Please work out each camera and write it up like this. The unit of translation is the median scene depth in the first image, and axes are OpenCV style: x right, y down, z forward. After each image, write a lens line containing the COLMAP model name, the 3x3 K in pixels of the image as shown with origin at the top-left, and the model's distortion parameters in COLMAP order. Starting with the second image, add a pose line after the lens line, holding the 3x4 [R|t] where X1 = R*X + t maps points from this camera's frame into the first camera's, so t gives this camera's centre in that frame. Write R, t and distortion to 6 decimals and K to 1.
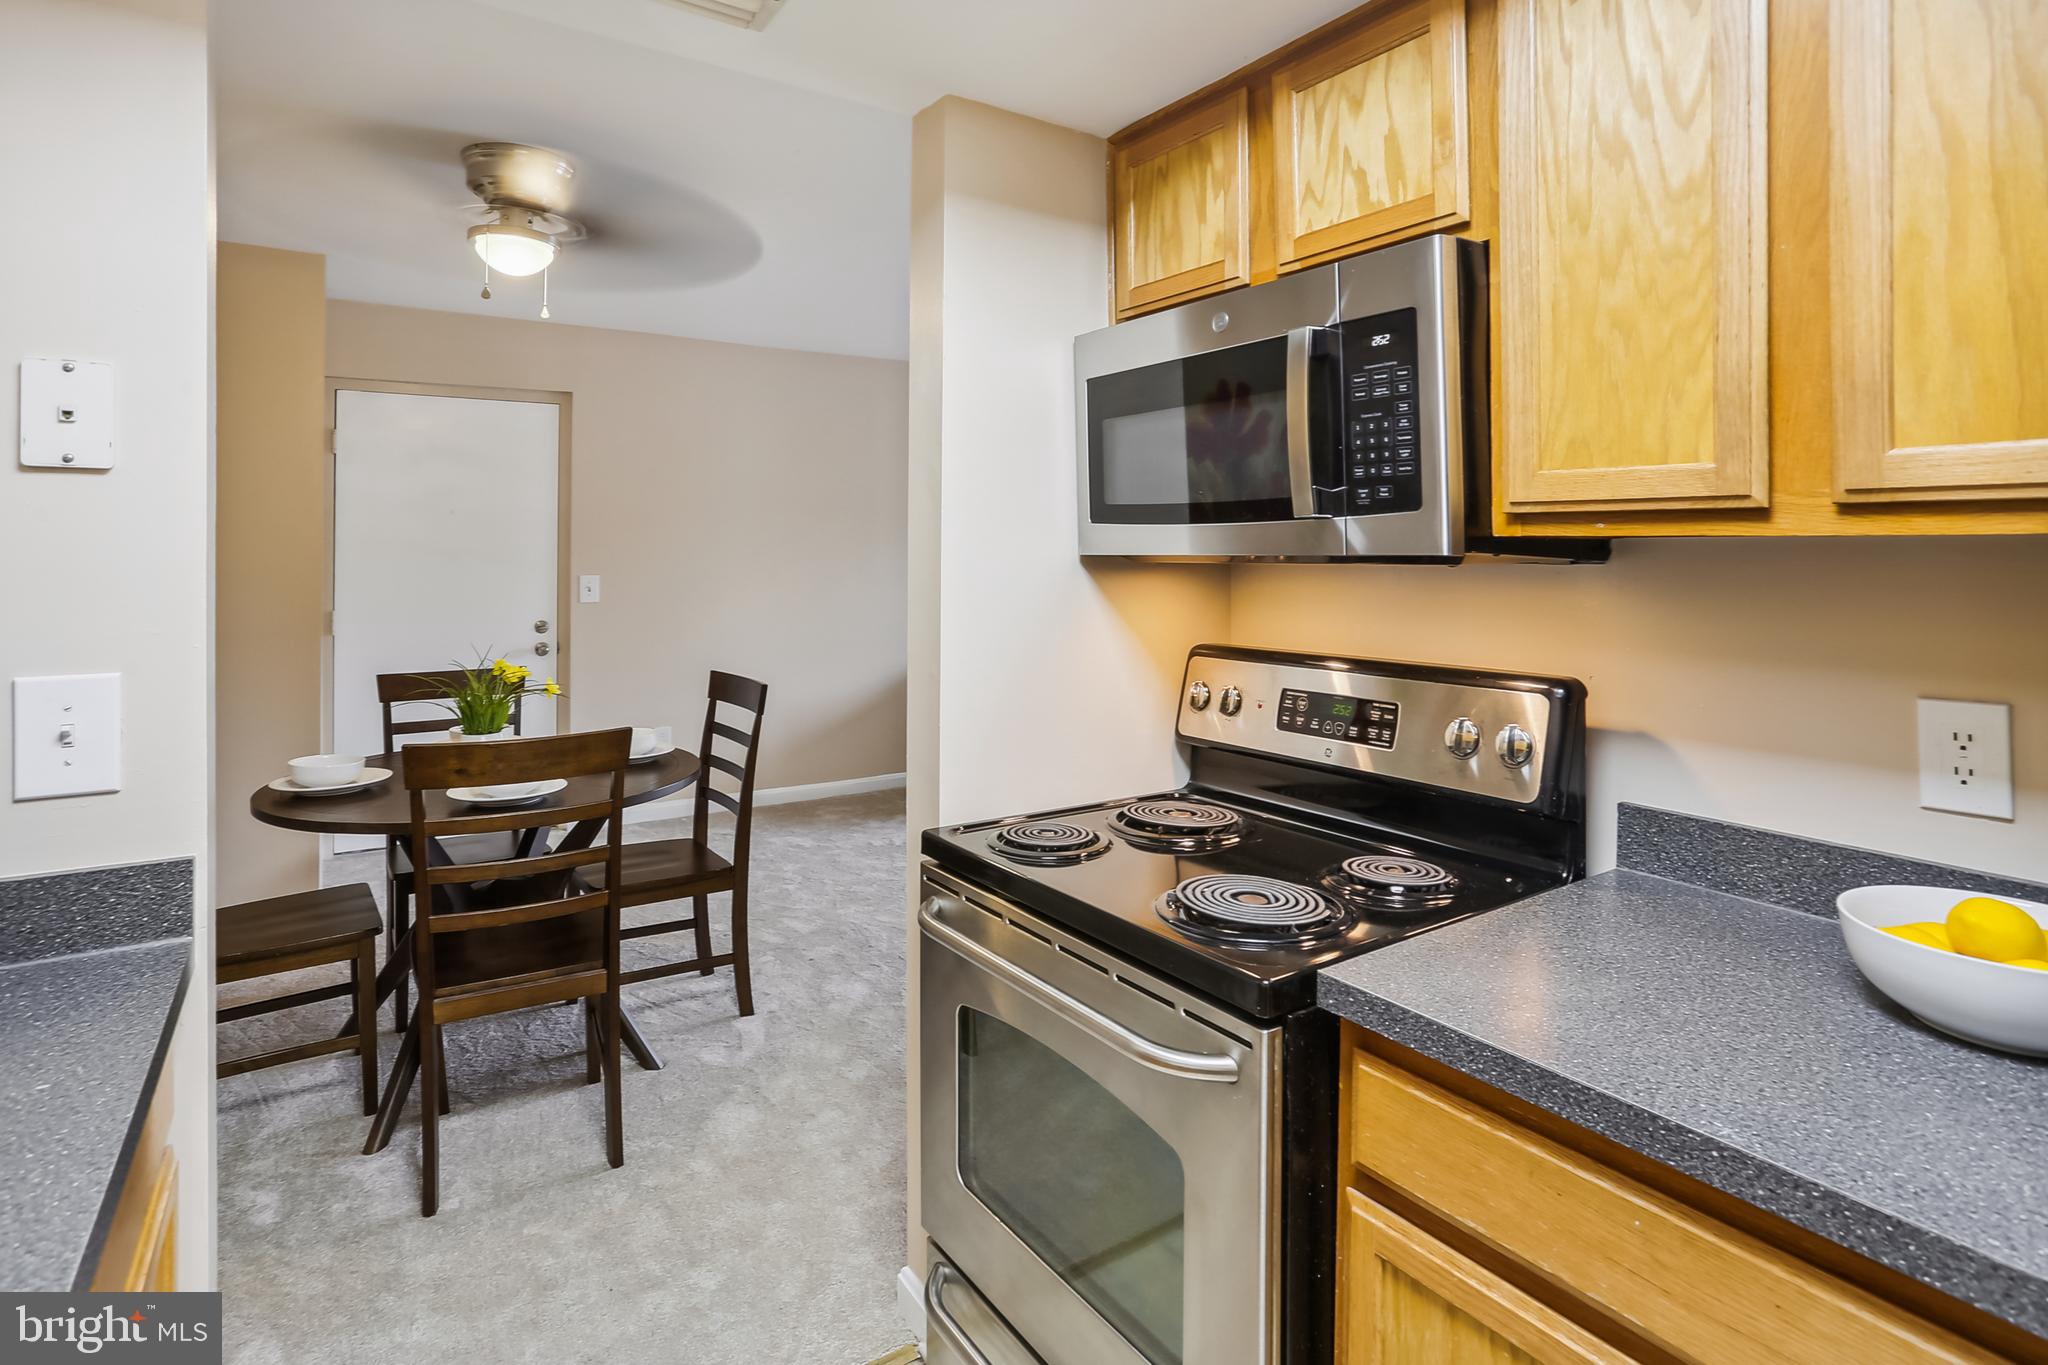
lens RADIAL K [[1026.0, 0, 1039.7], [0, 1026.0, 586.6], [0, 0, 1]] dist [-0.046083, 0.015706]
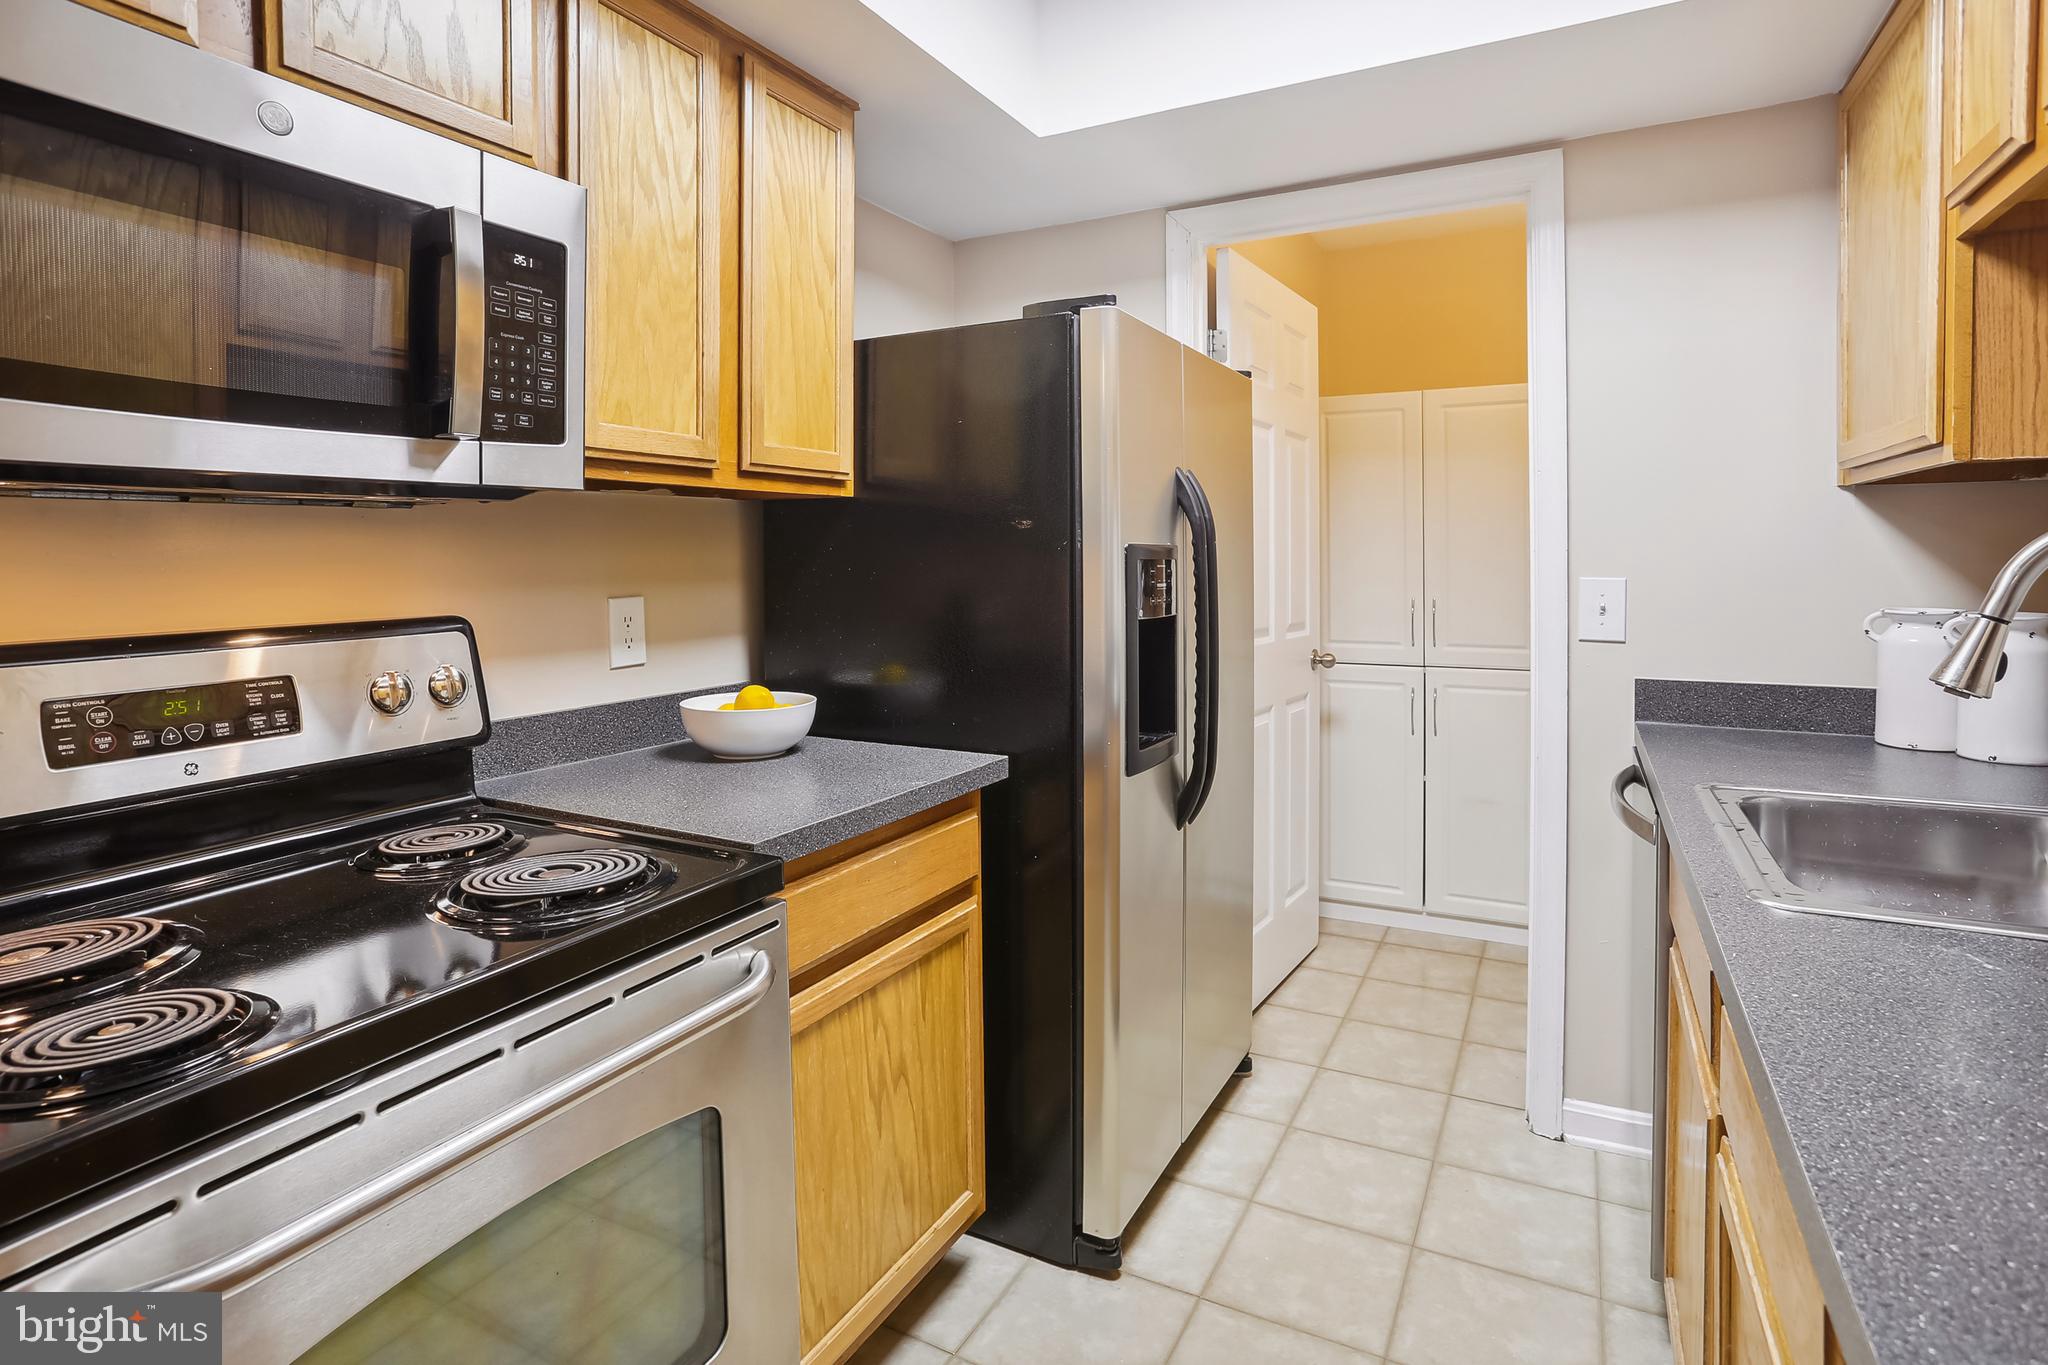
lens RADIAL K [[1026.0, 0, 1027.7], [0, 1026.0, 591.2], [0, 0, 1]] dist [-0.046083, 0.015706]
pose [[-0.470813, -0.035780, 0.881507, -0.616314], [0.034297, 0.997680, 0.058813, 0.022935], [-0.881566, 0.057923, -0.468494, 0.879172]]
